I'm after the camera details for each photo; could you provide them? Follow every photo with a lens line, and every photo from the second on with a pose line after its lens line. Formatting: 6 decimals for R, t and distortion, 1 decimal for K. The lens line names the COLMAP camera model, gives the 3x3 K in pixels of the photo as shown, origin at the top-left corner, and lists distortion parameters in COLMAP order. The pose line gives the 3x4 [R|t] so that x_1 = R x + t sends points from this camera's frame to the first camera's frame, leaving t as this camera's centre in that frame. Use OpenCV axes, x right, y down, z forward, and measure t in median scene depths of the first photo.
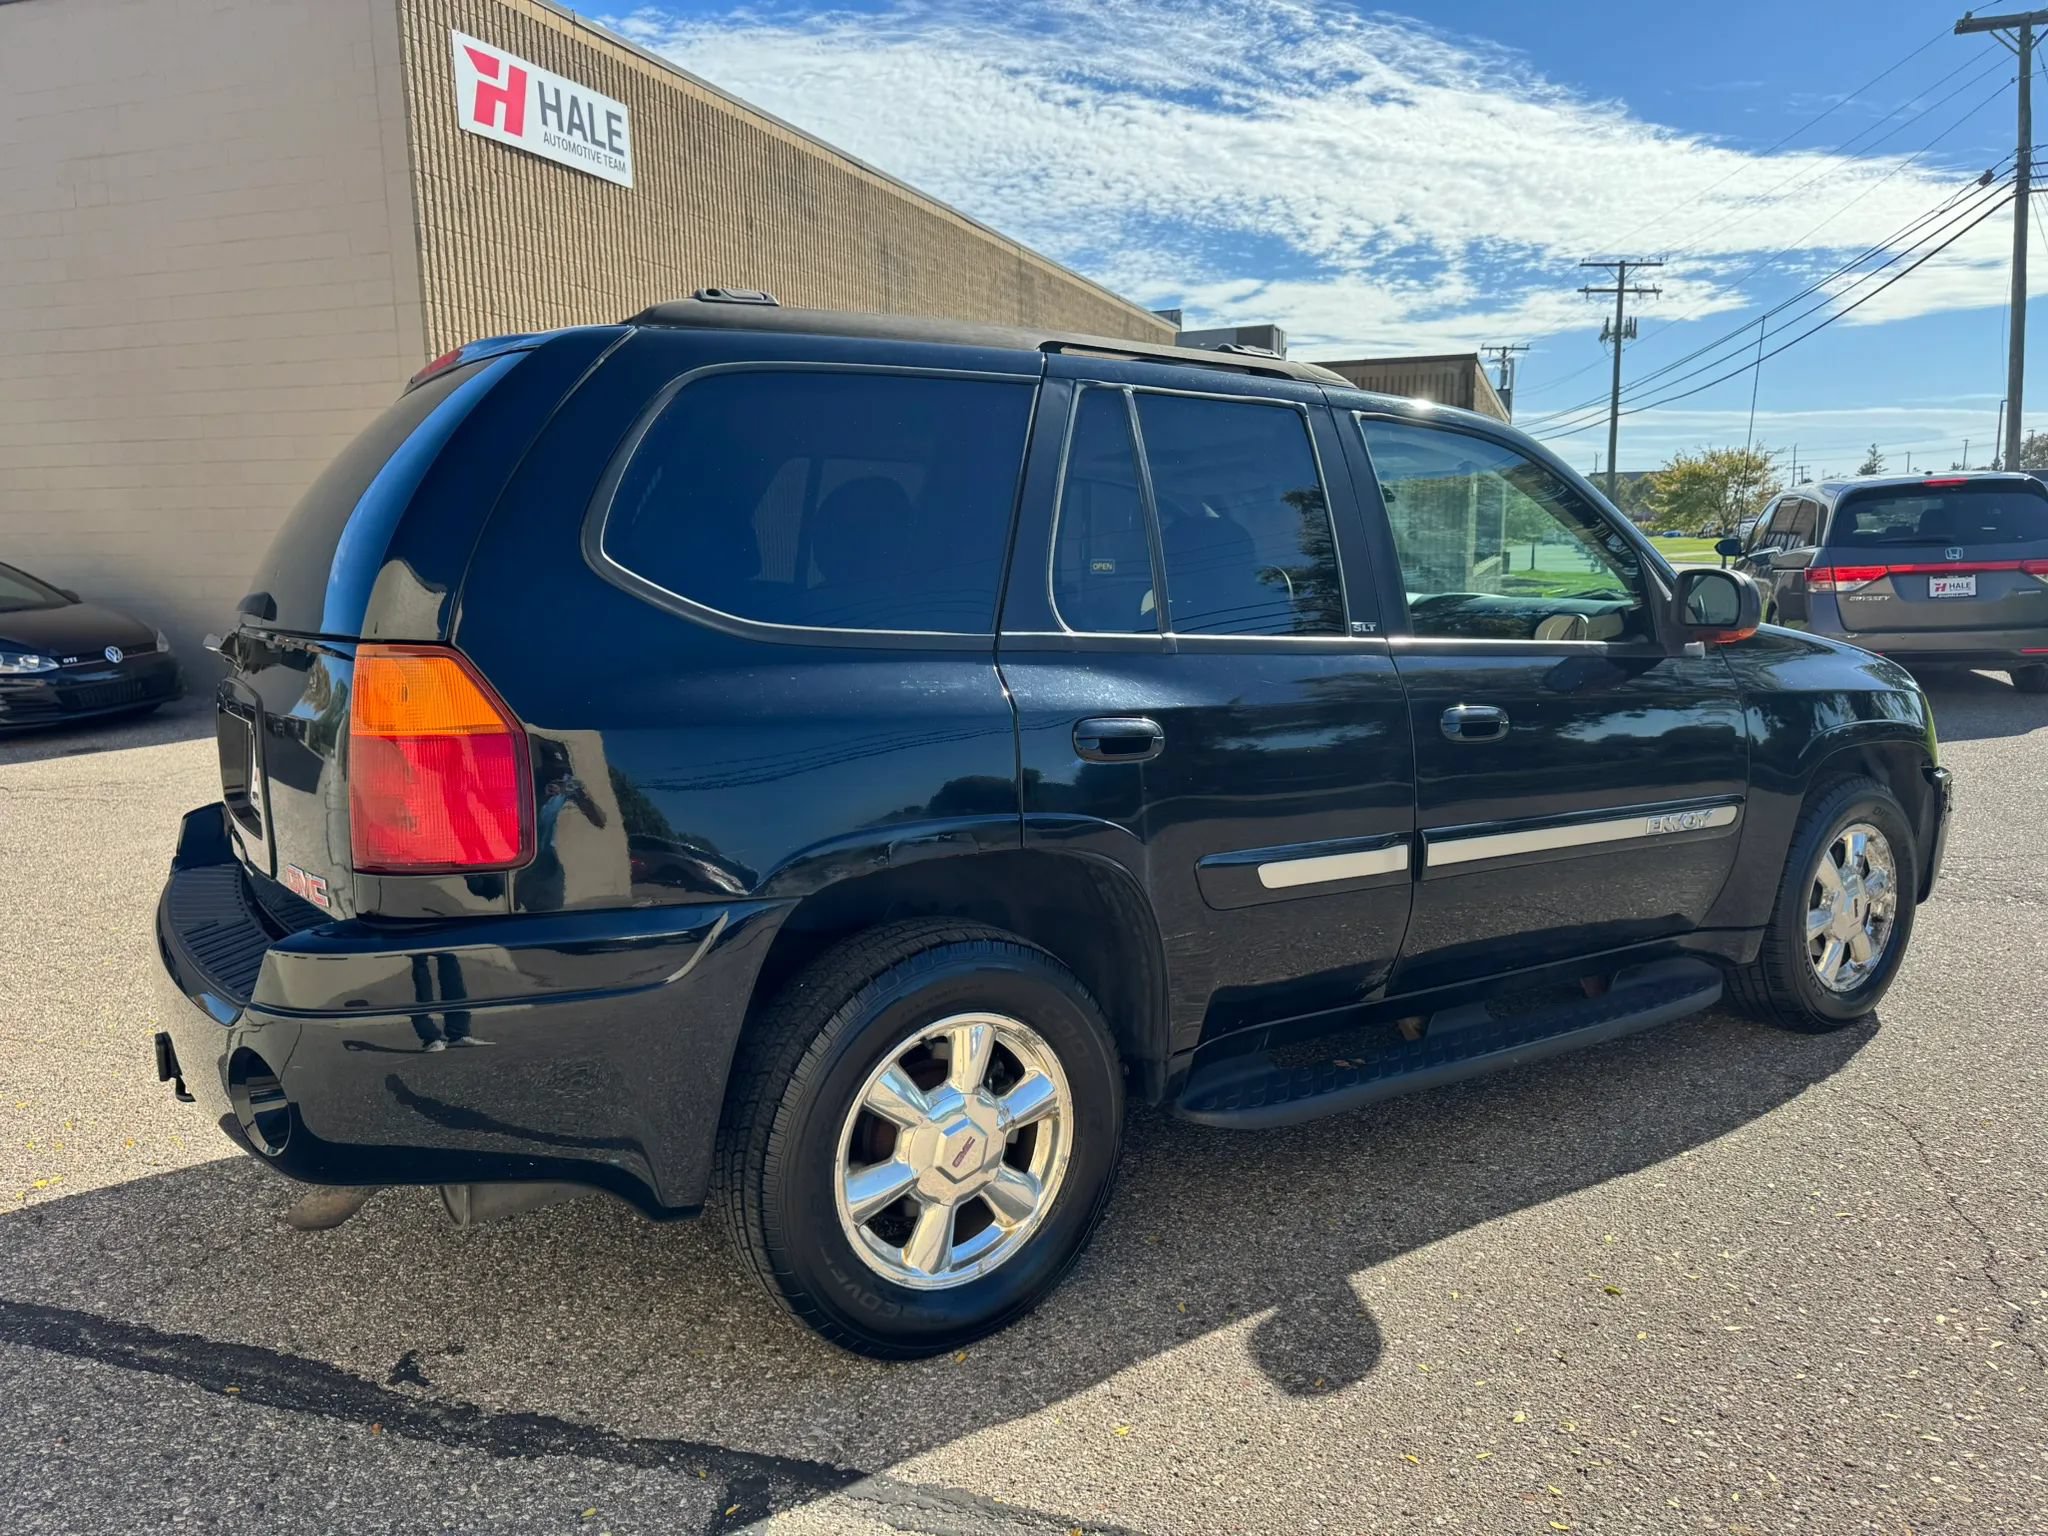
lens RADIAL K [[1469.8, 0, 1019.9], [0, 1469.8, 763.1], [0, 0, 1]] dist [0.004607, -0.012763]
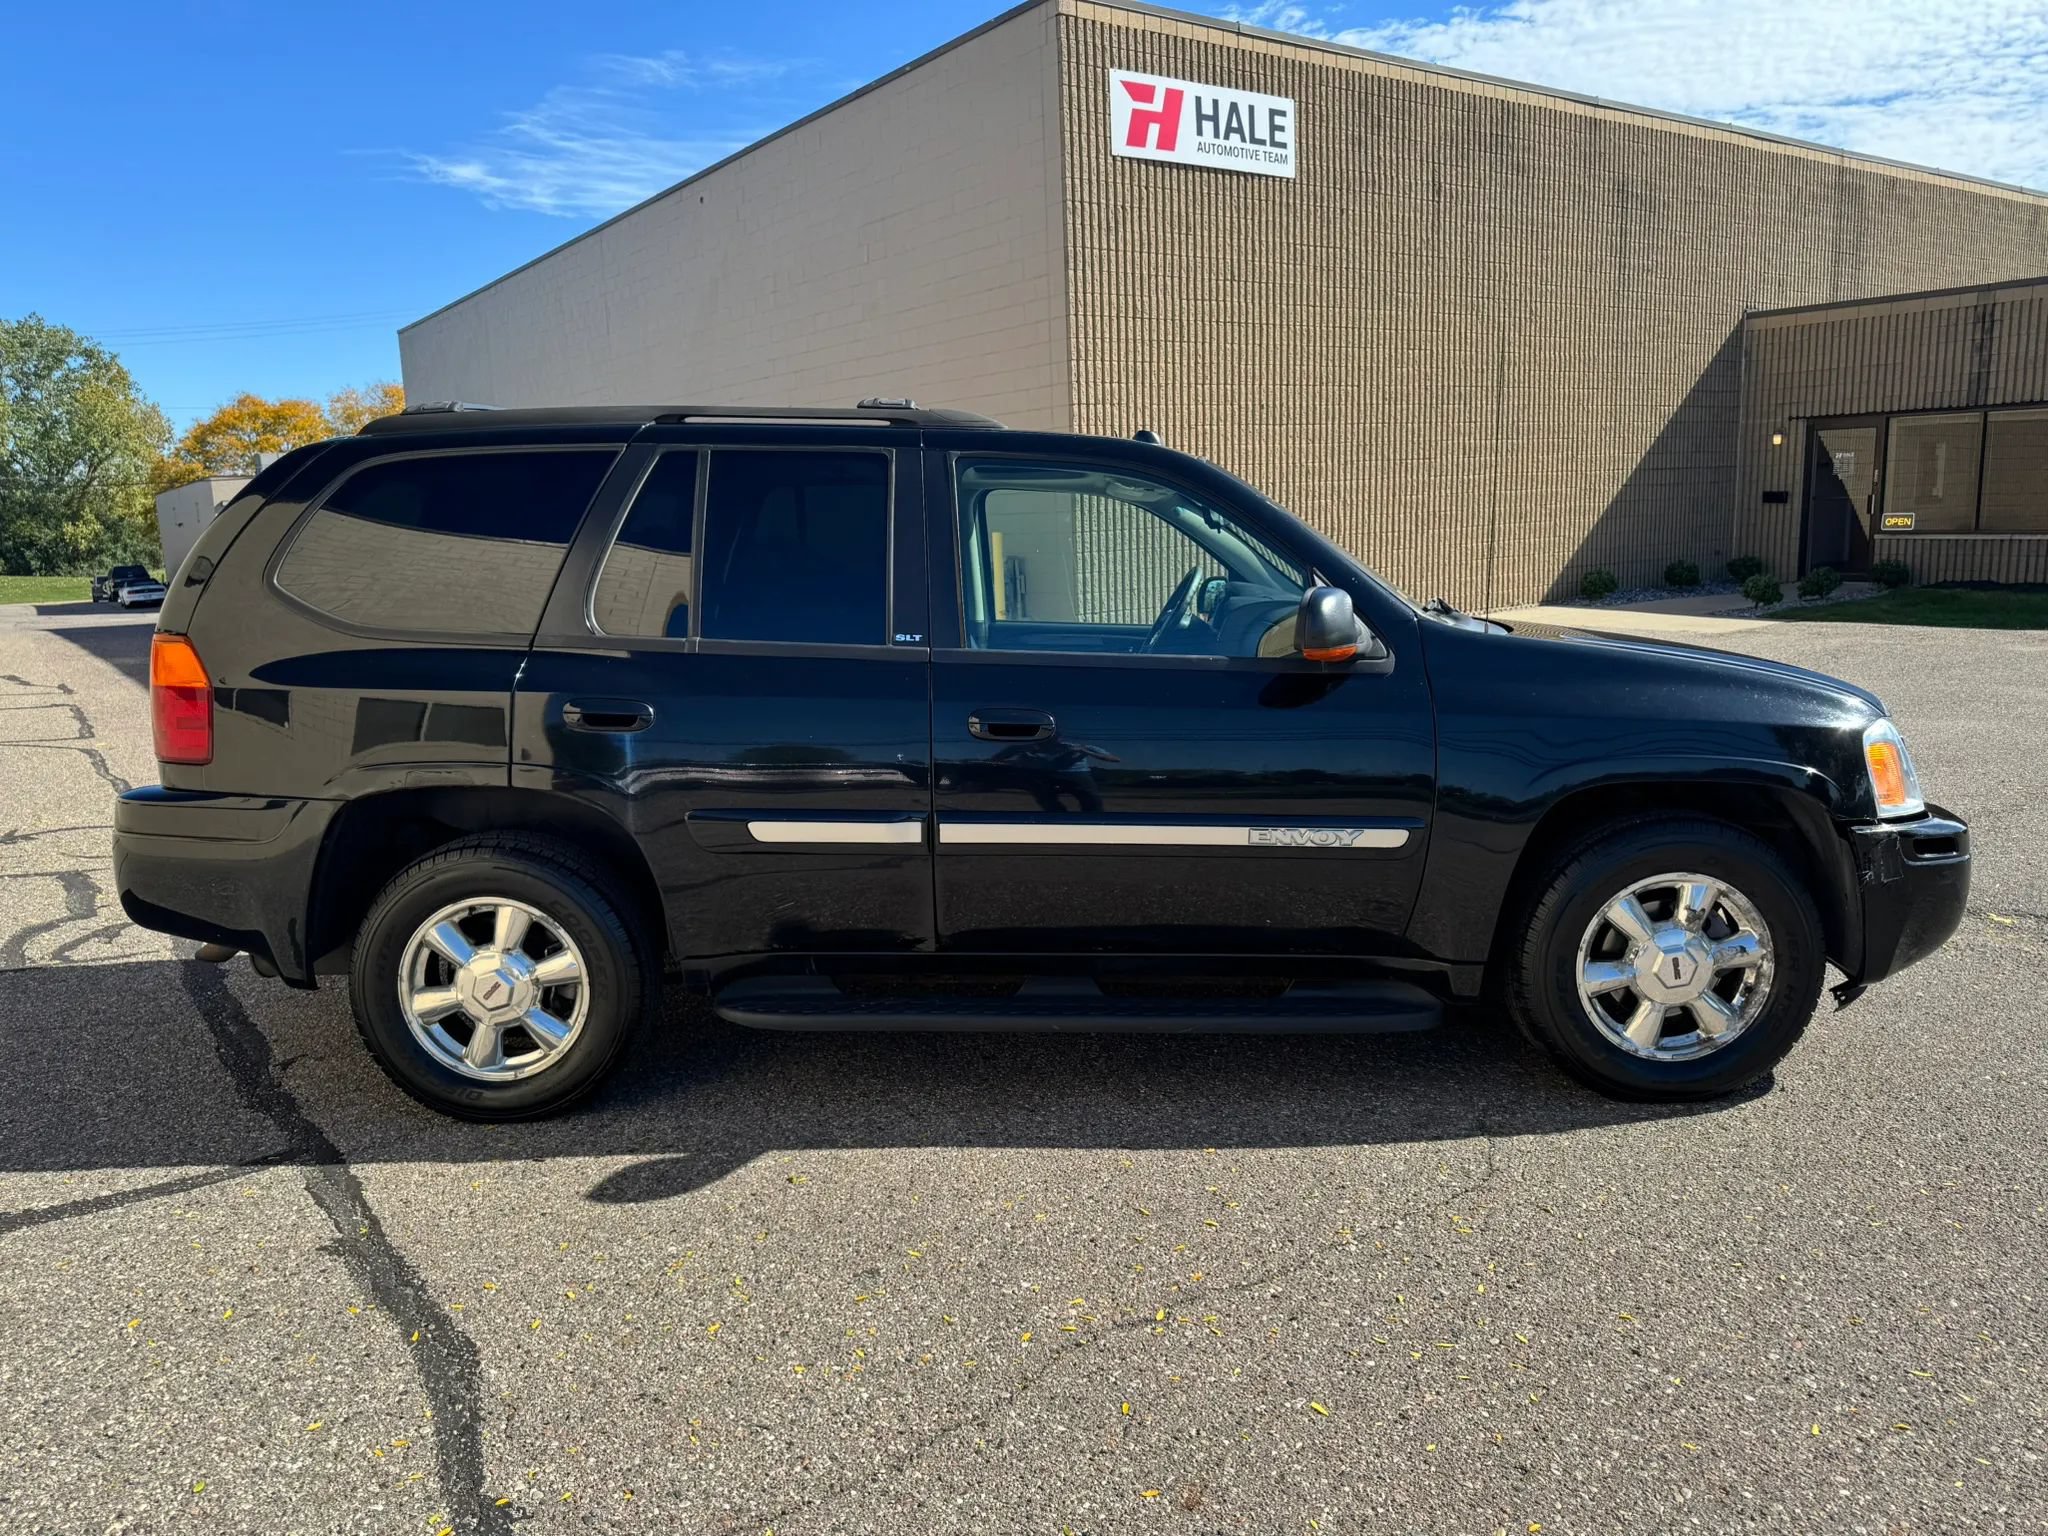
lens RADIAL K [[1439.1, 0, 991.1], [0, 1439.1, 747.7], [0, 0, 1]] dist [0.153509, -0.347917]
pose [[0.816430, 0.073004, -0.572811, 0.218589], [-0.061914, 0.997325, 0.038861, -0.011222], [0.574115, 0.003738, 0.818766, 0.017800]]
